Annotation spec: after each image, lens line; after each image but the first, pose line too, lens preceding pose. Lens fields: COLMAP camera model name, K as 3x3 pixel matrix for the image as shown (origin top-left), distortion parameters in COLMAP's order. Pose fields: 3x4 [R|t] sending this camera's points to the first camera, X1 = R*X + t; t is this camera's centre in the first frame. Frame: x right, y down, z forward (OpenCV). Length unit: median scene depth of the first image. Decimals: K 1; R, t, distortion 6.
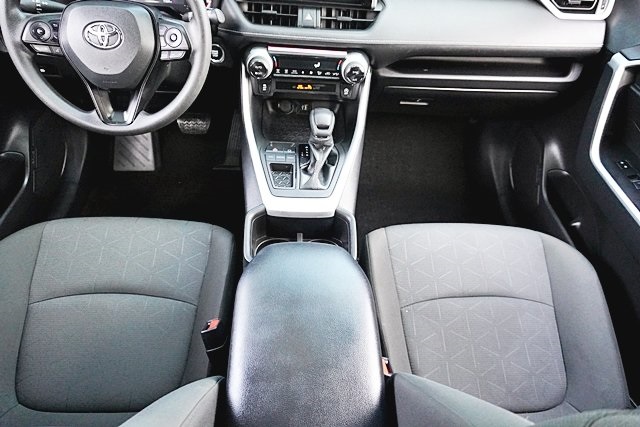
lens RADIAL K [[428.9, 0, 319.6], [0, 428.9, 214.0], [0, 0, 1]] dist [-0.039232, 0.025511]
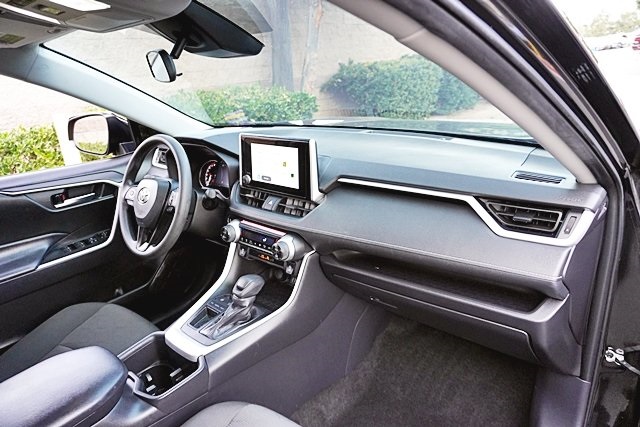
lens RADIAL K [[428.9, 0, 322.3], [0, 428.9, 219.2], [0, 0, 1]] dist [-0.039232, 0.025511]
pose [[0.717541, 0.120033, -0.686095, 0.912642], [-0.399883, 0.877516, -0.264688, -0.149278], [0.570288, 0.464283, 0.677653, 0.262168]]
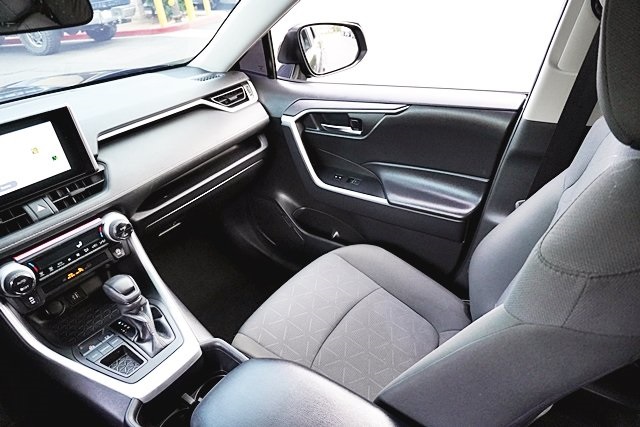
lens RADIAL K [[428.9, 0, 321.8], [0, 428.9, 214.8], [0, 0, 1]] dist [-0.039232, 0.025511]
pose [[0.600050, -0.502659, 0.622314, -0.231653], [0.645740, 0.763534, -0.005912, -0.050719], [-0.472186, 0.405401, 0.782746, -0.002794]]
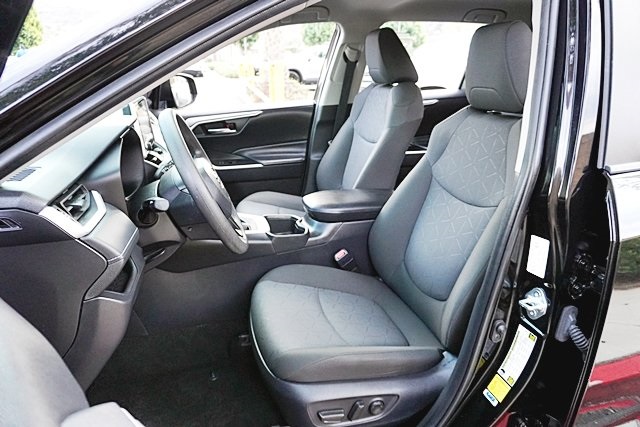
lens RADIAL K [[428.9, 0, 318.2], [0, 428.9, 214.8], [0, 0, 1]] dist [-0.039232, 0.025511]
pose [[-0.235056, -0.395303, 0.887966, -1.477971], [0.684205, 0.581585, 0.440026, -0.596778], [-0.690371, 0.710982, 0.133763, 0.557419]]
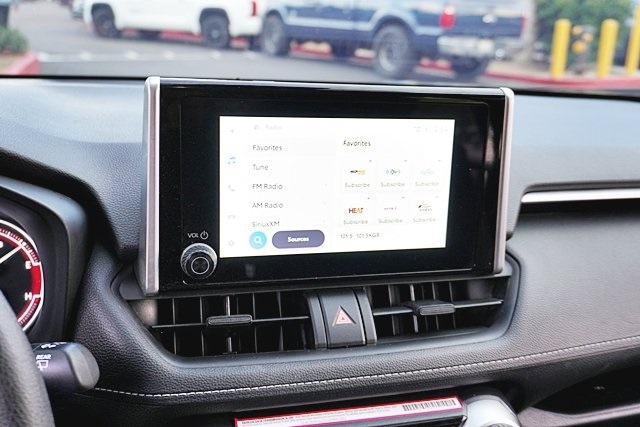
lens RADIAL K [[641.6, 0, 319.8], [0, 641.6, 213.8], [0, 0, 1]] dist [0.009267, 0.000000]
pose [[0.969956, -0.089988, 0.226026, -0.150975], [0.181851, 0.885341, -0.427904, -0.307881], [-0.161604, 0.456151, 0.875106, 0.487974]]
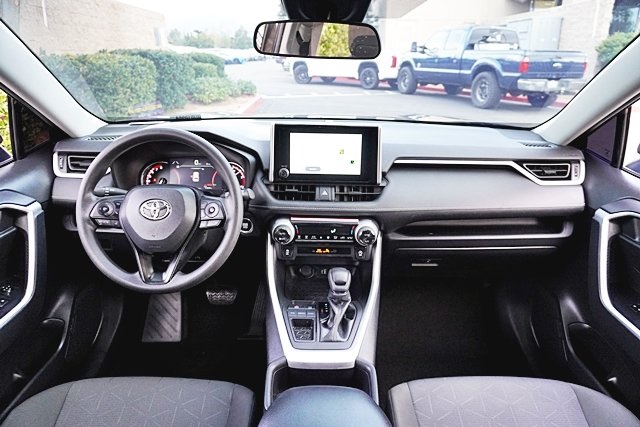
lens RADIAL K [[428.9, 0, 320.3], [0, 428.9, 214.7], [0, 0, 1]] dist [-0.039232, 0.025511]
pose [[0.998097, -0.041567, -0.045552, 0.013814], [0.018686, 0.907809, -0.418967, 0.092482], [0.058768, 0.417318, 0.906858, -0.062513]]
